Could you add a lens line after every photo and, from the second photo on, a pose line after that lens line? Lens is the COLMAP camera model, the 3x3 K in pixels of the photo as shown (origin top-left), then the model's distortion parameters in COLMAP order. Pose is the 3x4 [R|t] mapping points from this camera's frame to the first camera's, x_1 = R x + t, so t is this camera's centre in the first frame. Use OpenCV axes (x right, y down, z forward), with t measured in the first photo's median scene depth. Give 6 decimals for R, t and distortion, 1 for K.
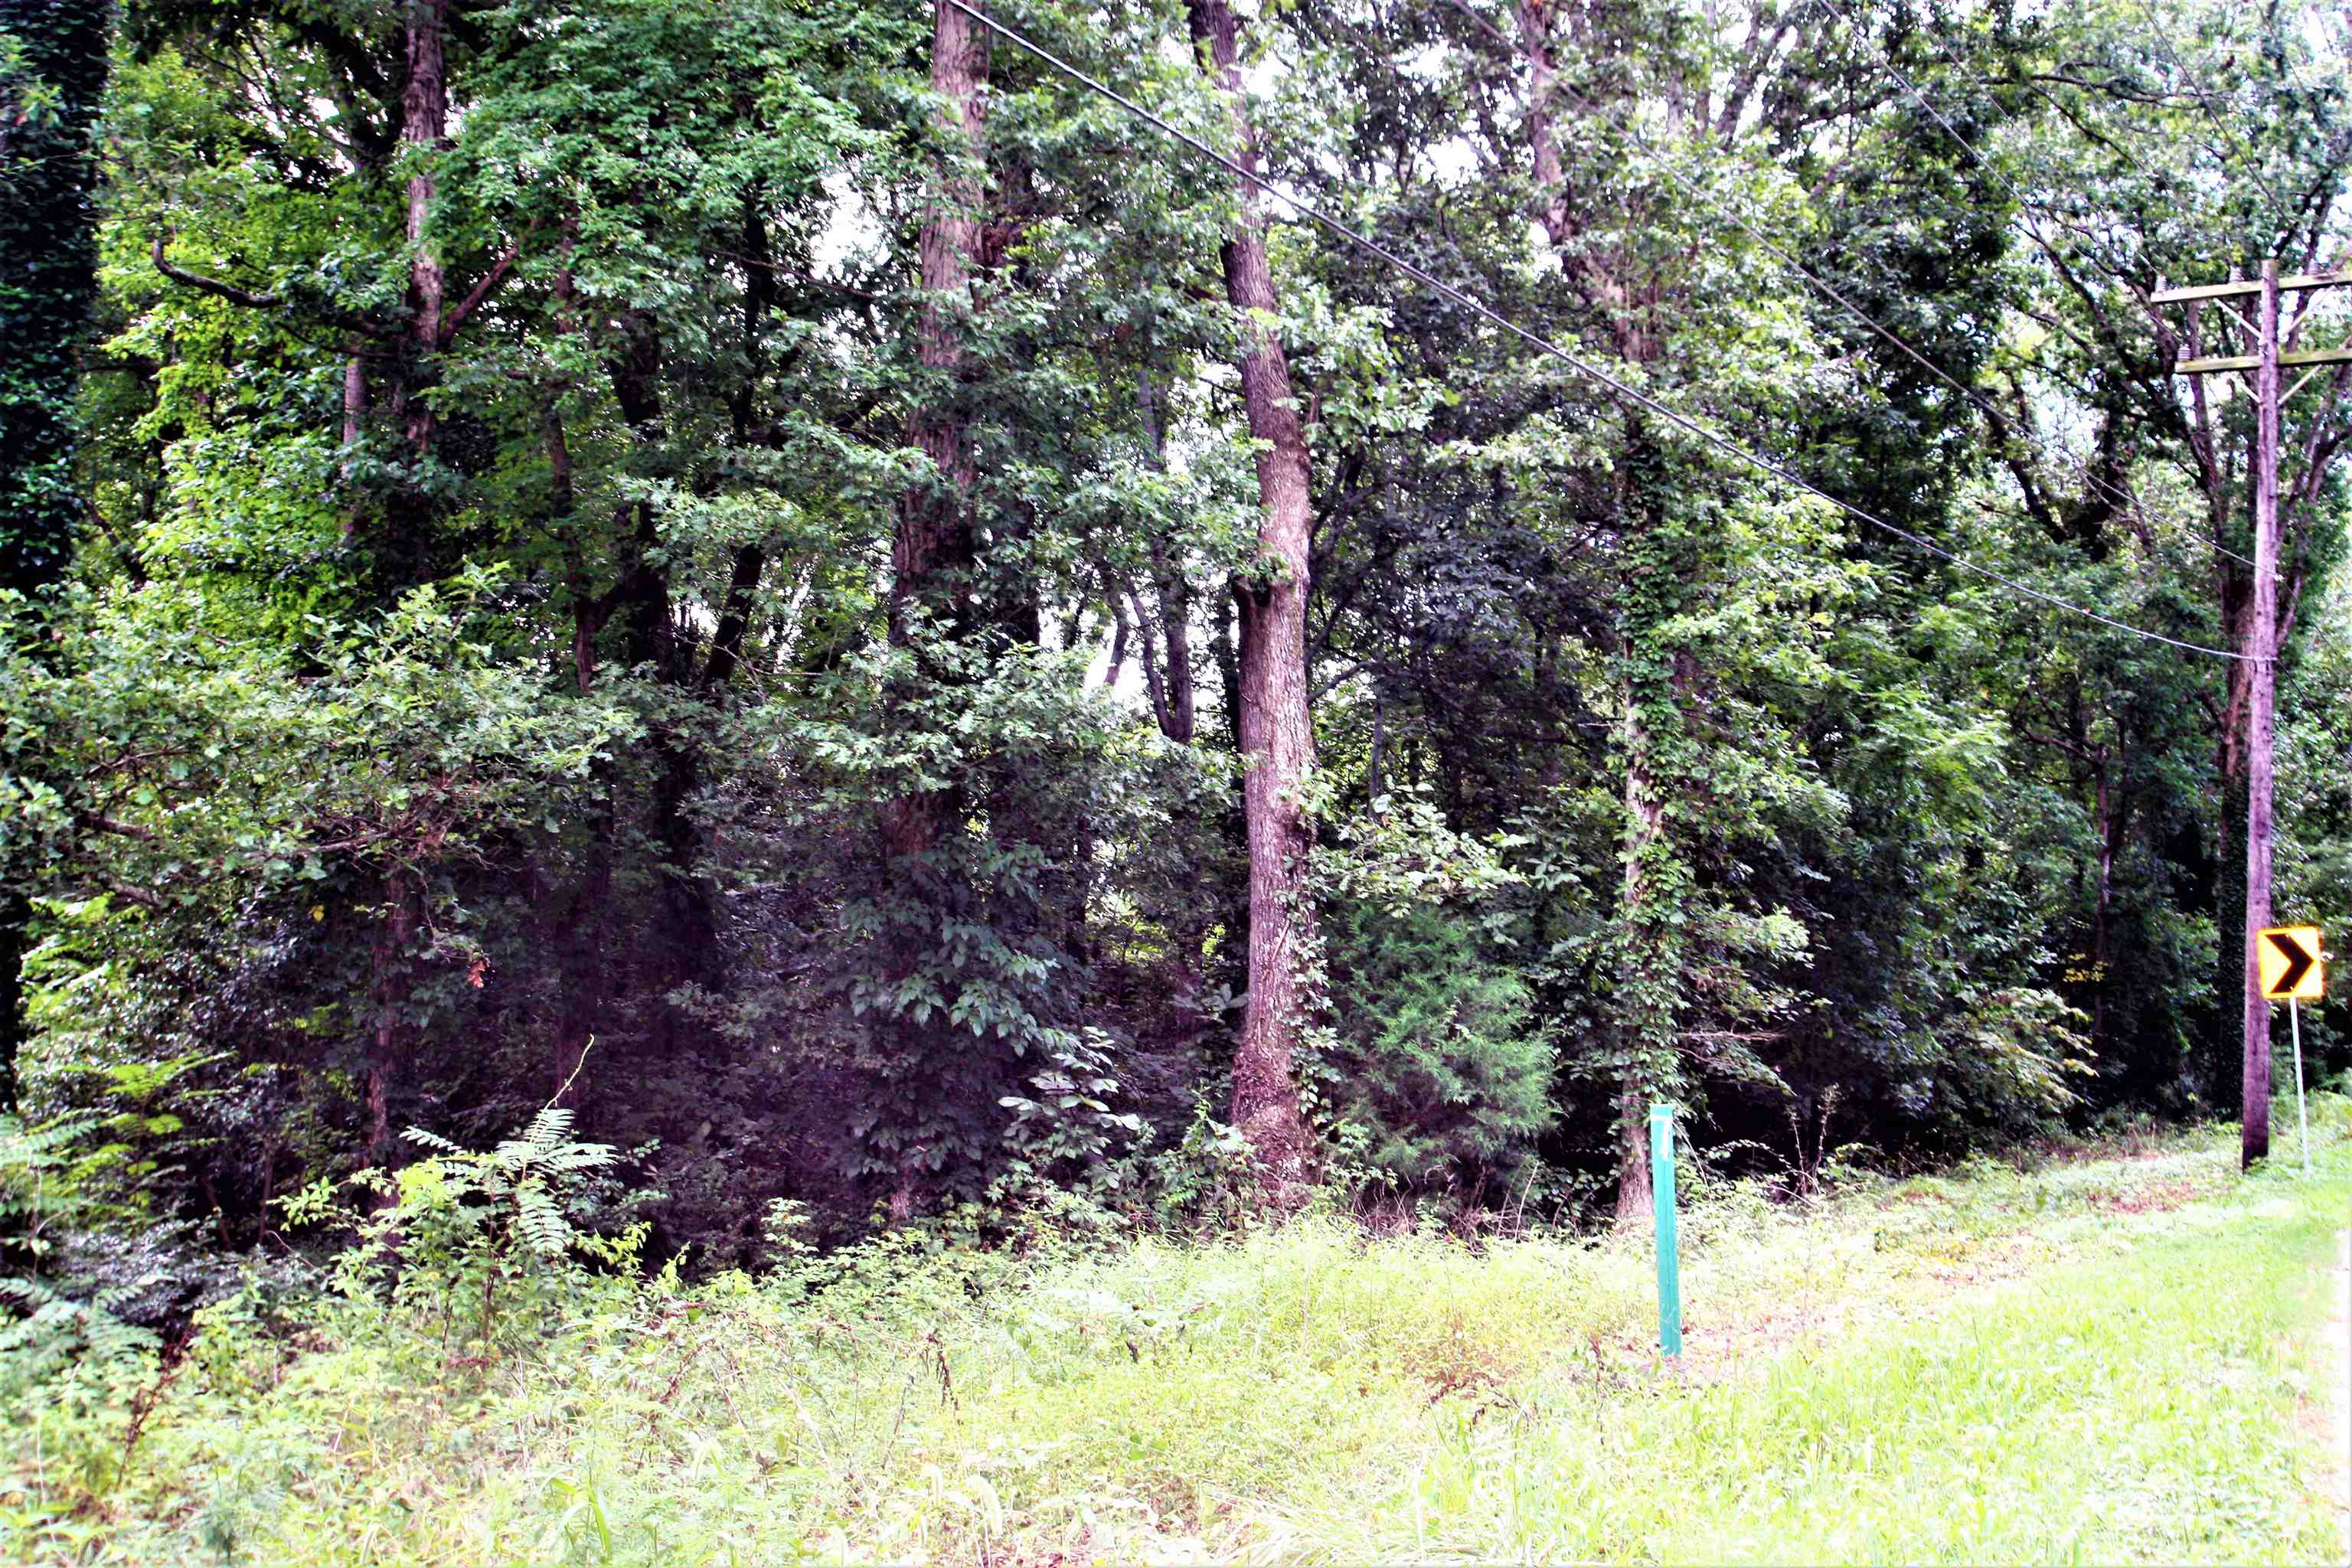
lens RADIAL K [[2284.3, 0, 1175.8], [0, 2284.3, 812.3], [0, 0, 1]] dist [-0.056375, -0.014214]
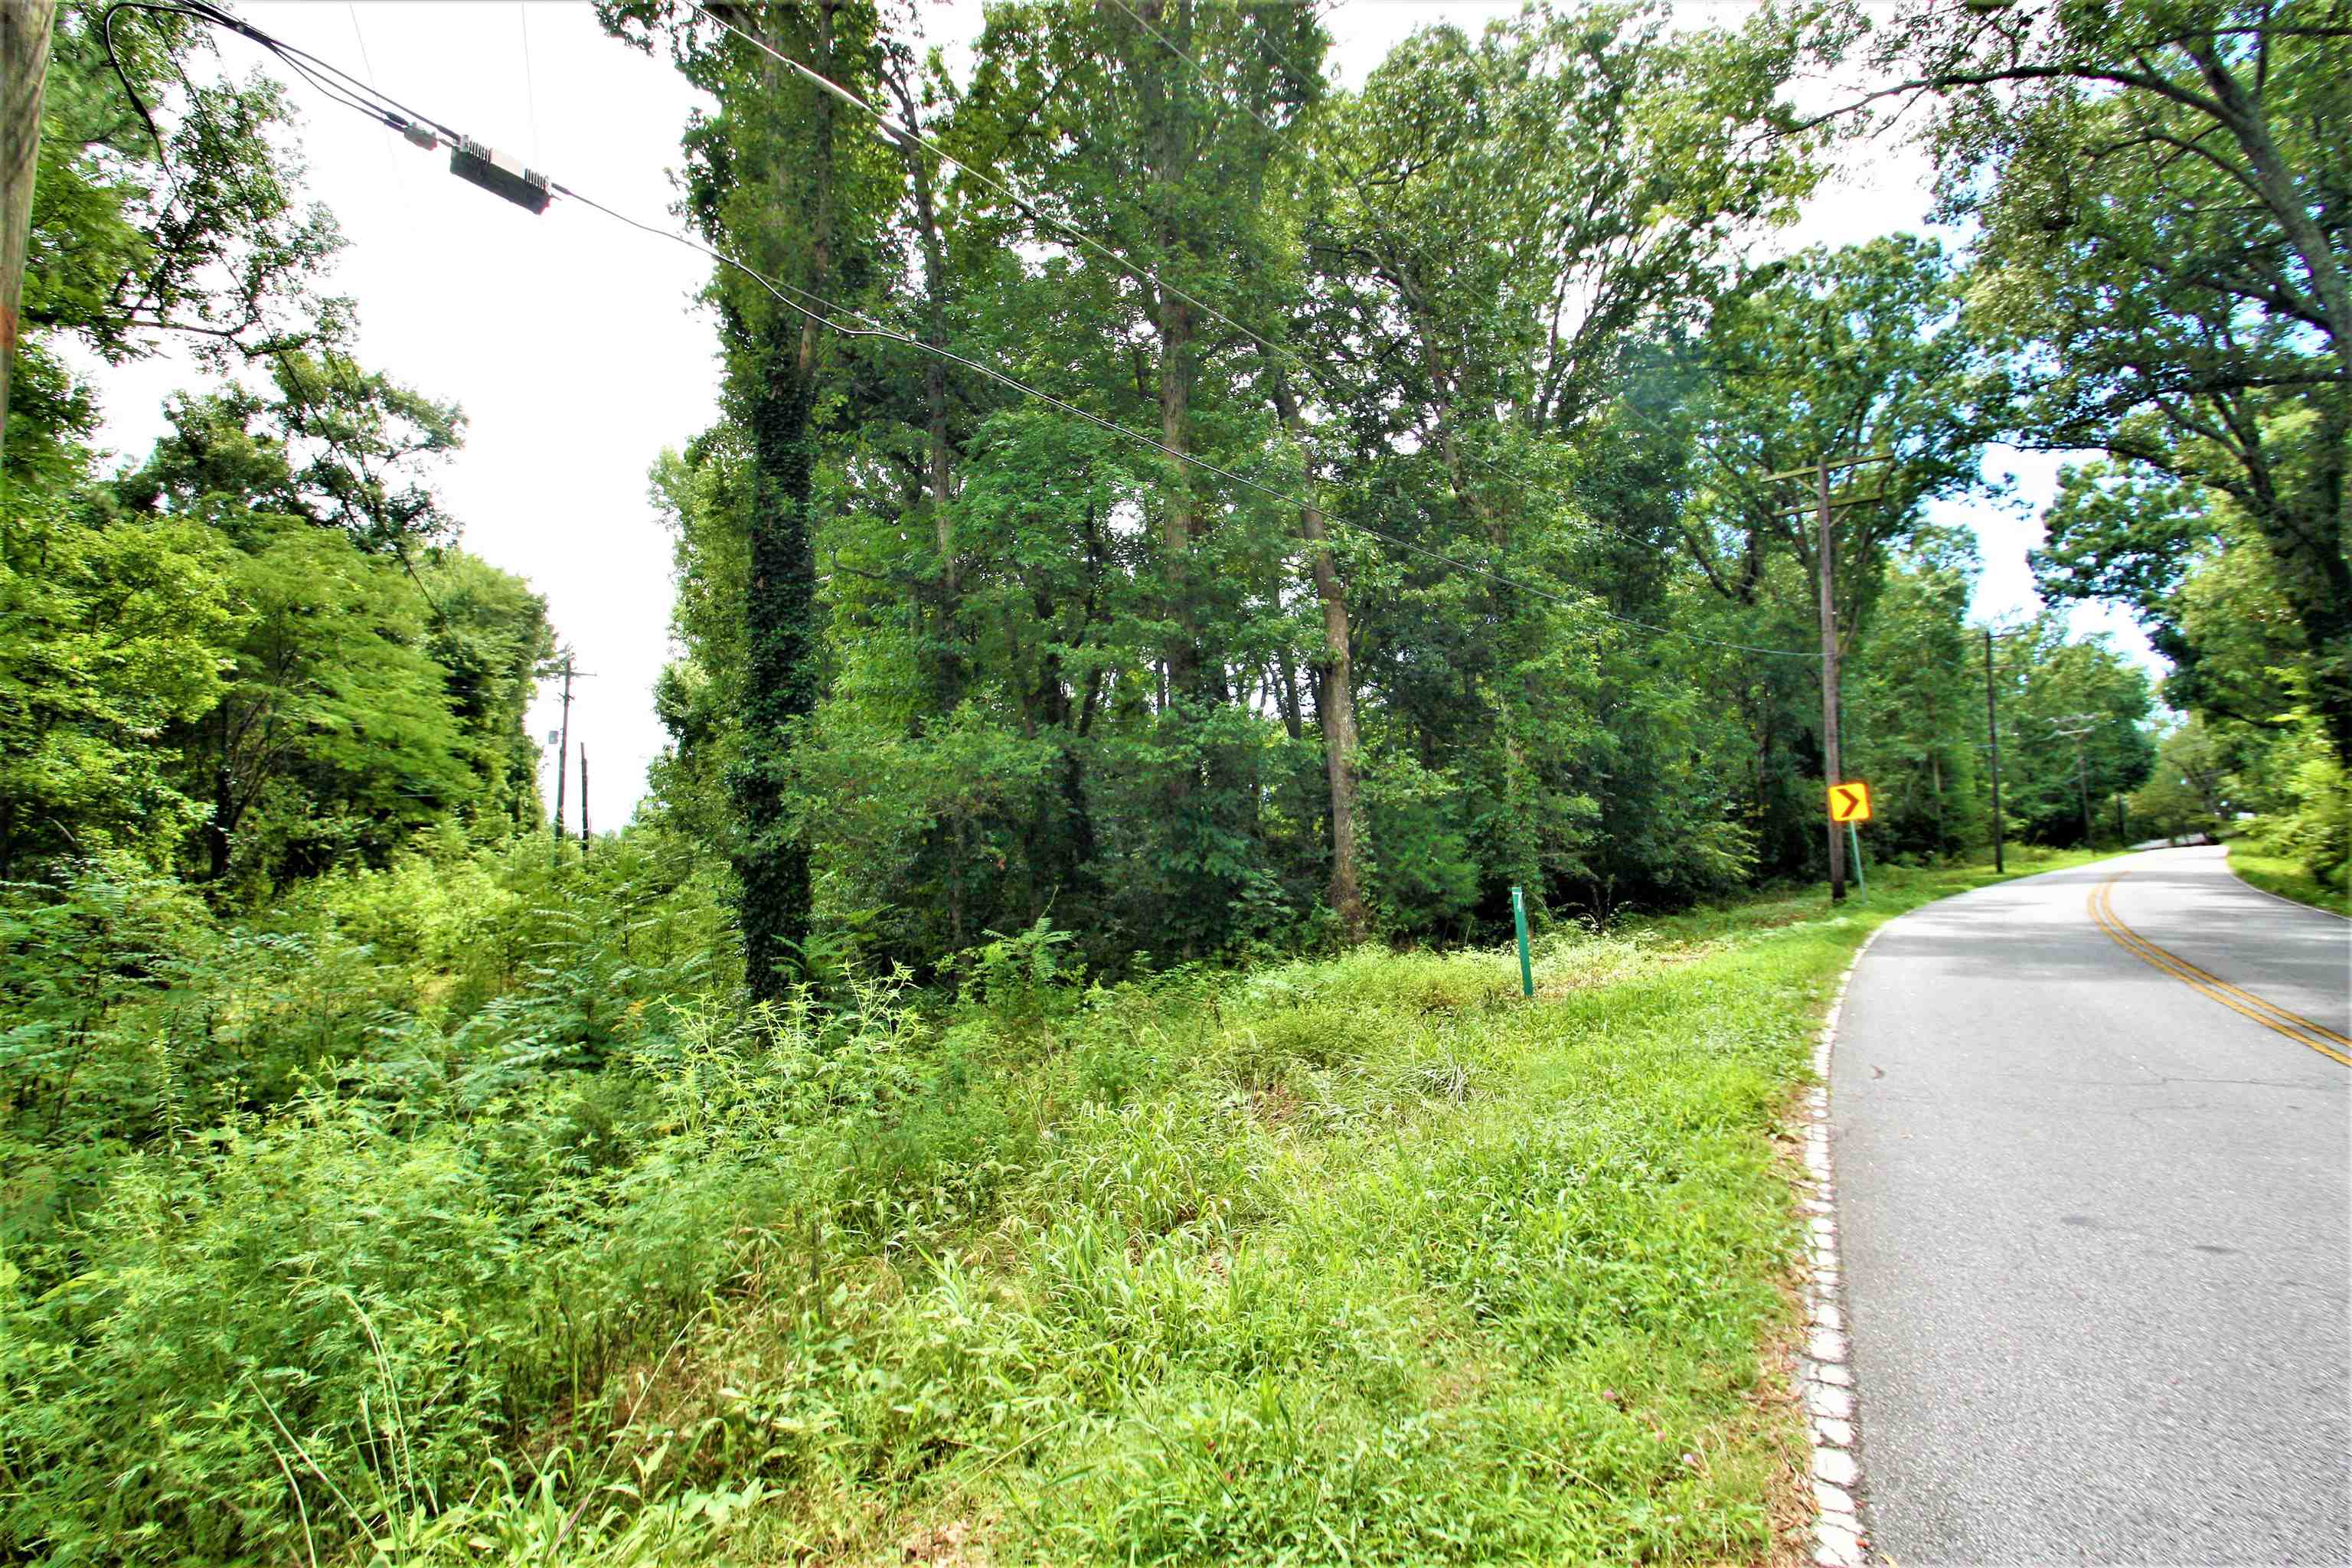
lens RADIAL K [[1093.7, 0, 1176.0], [0, 1093.7, 784.0], [0, 0, 1]] dist [0.015734, -0.020587]
pose [[0.991344, -0.071429, -0.110158, 0.000067], [0.073118, 0.997259, 0.011361, -0.006038], [0.109044, -0.019317, 0.993849, -0.060202]]
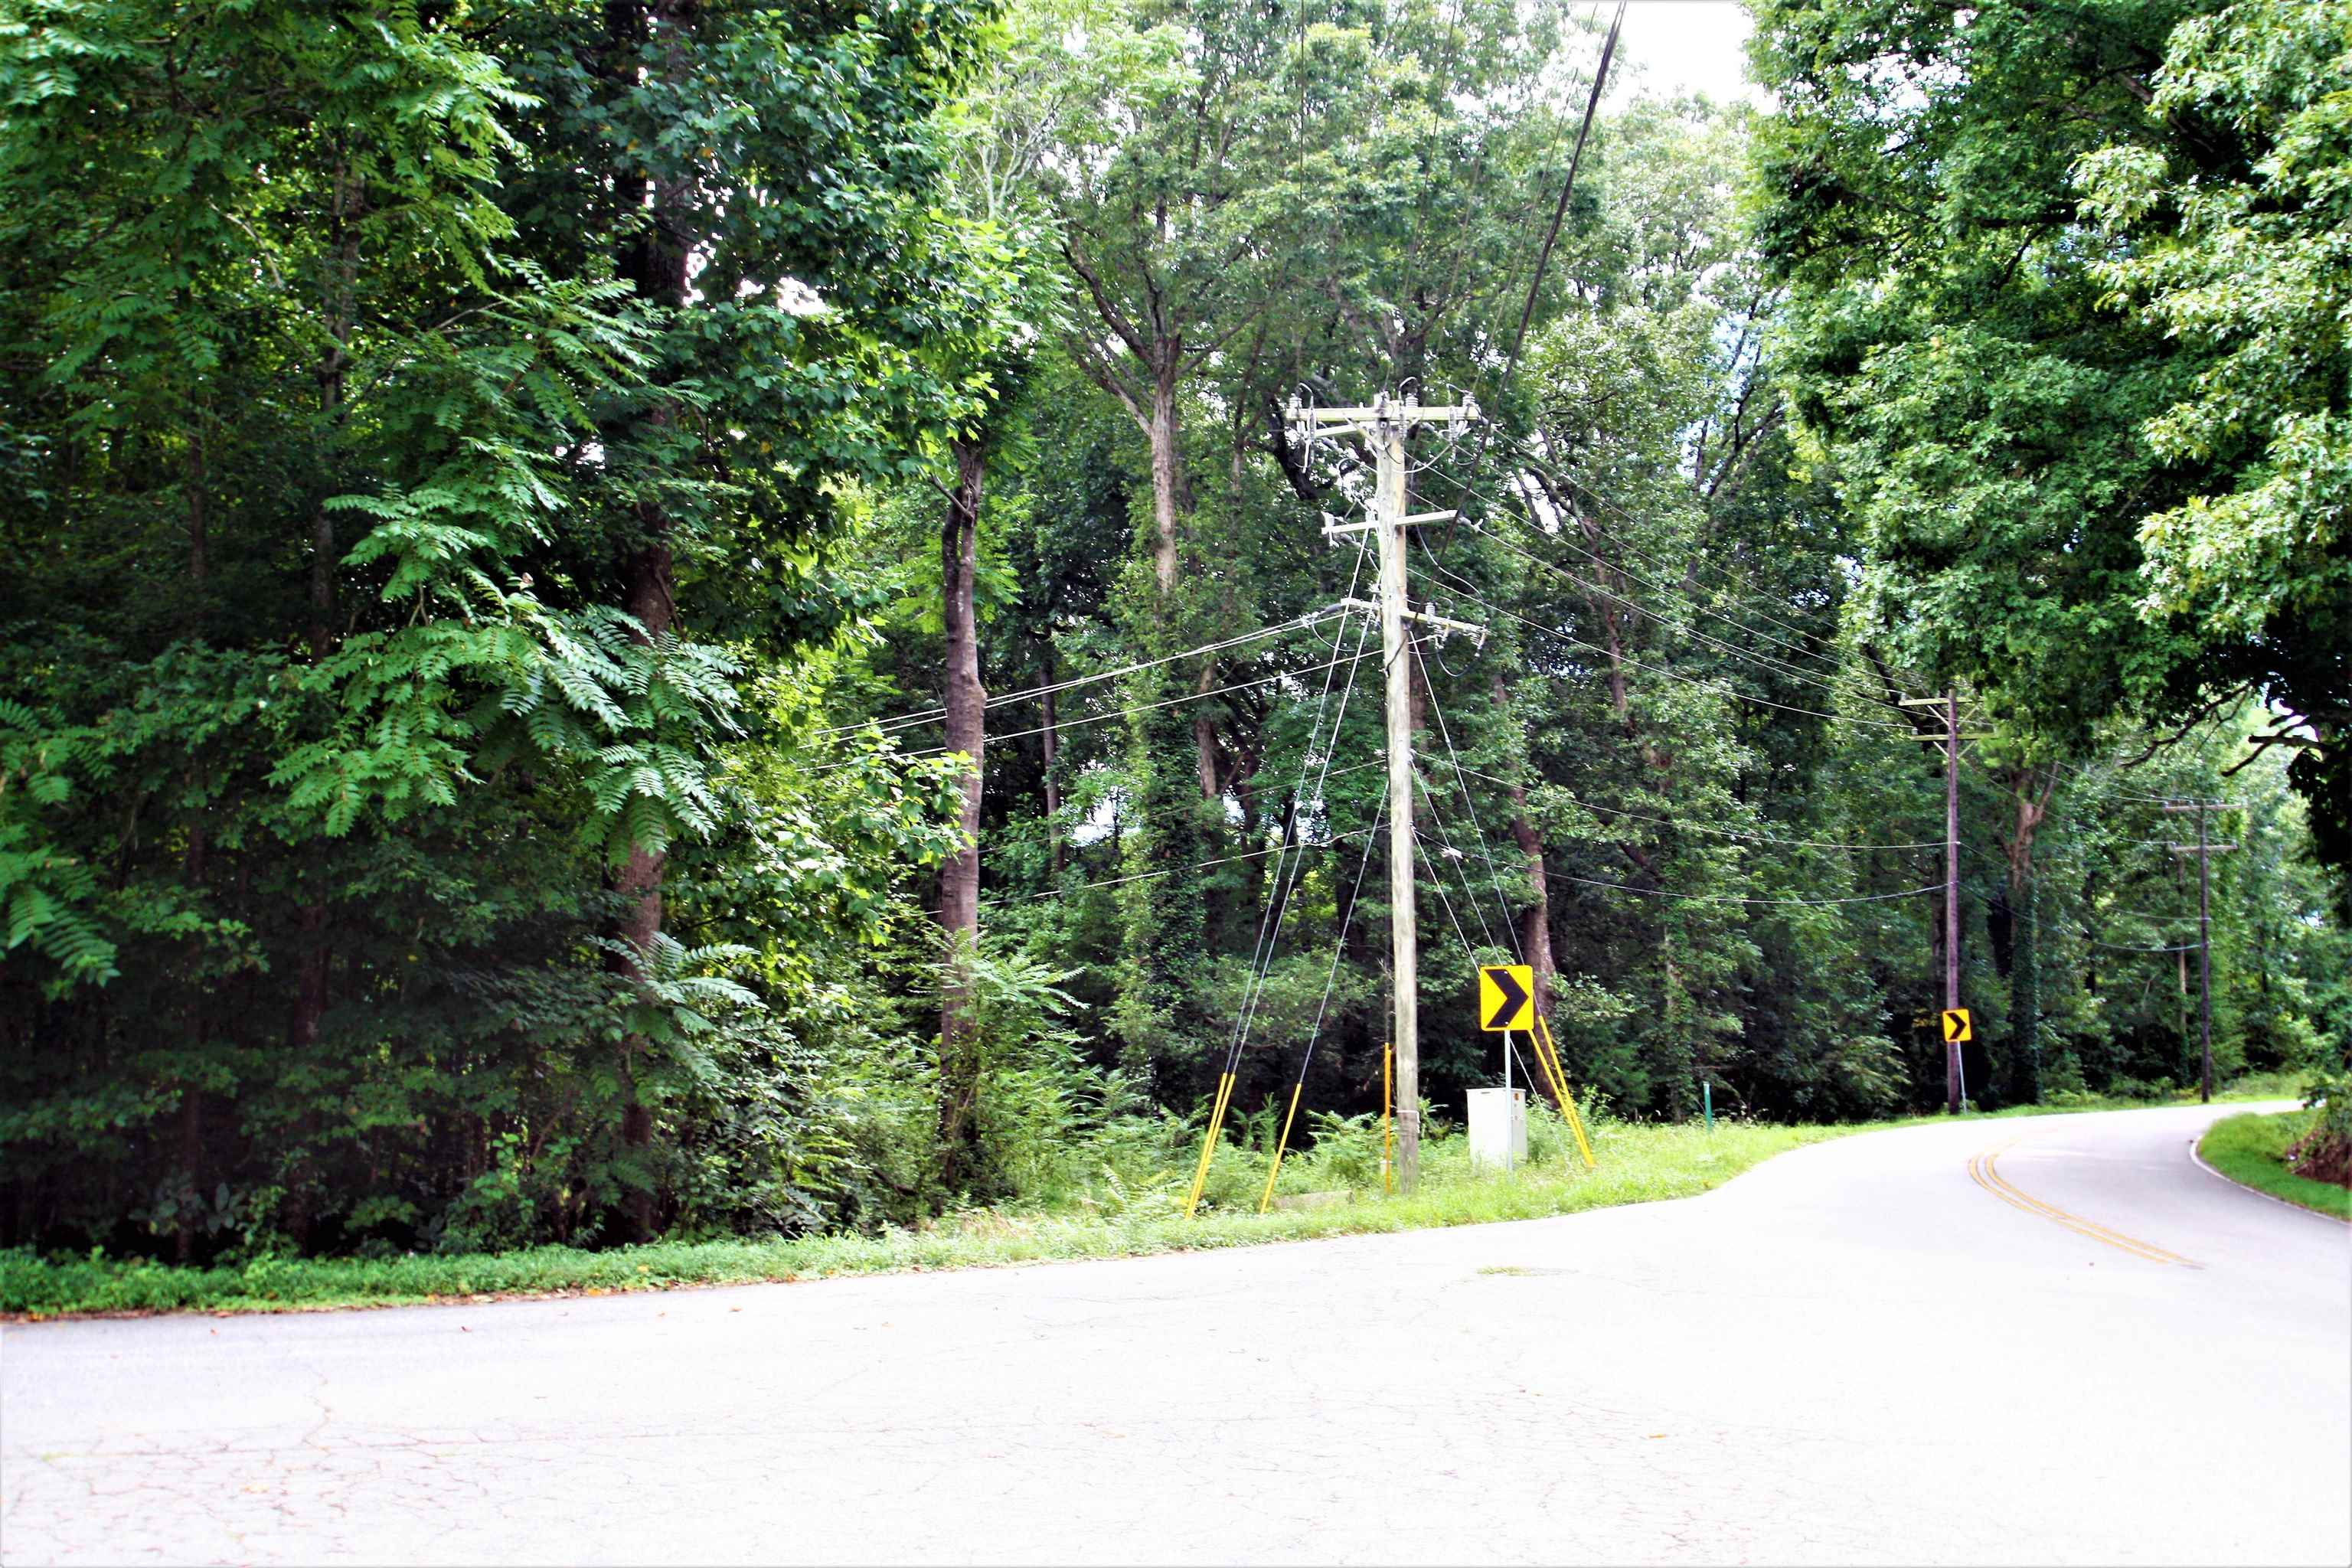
lens RADIAL K [[2495.5, 0, 1179.4], [0, 2495.5, 813.5], [0, 0, 1]] dist [-0.079612, 0.036529]
pose [[0.998373, -0.035202, 0.044867, -0.406978], [0.035924, 0.999236, -0.015374, -0.143031], [-0.044291, 0.016960, 0.998875, -1.528034]]
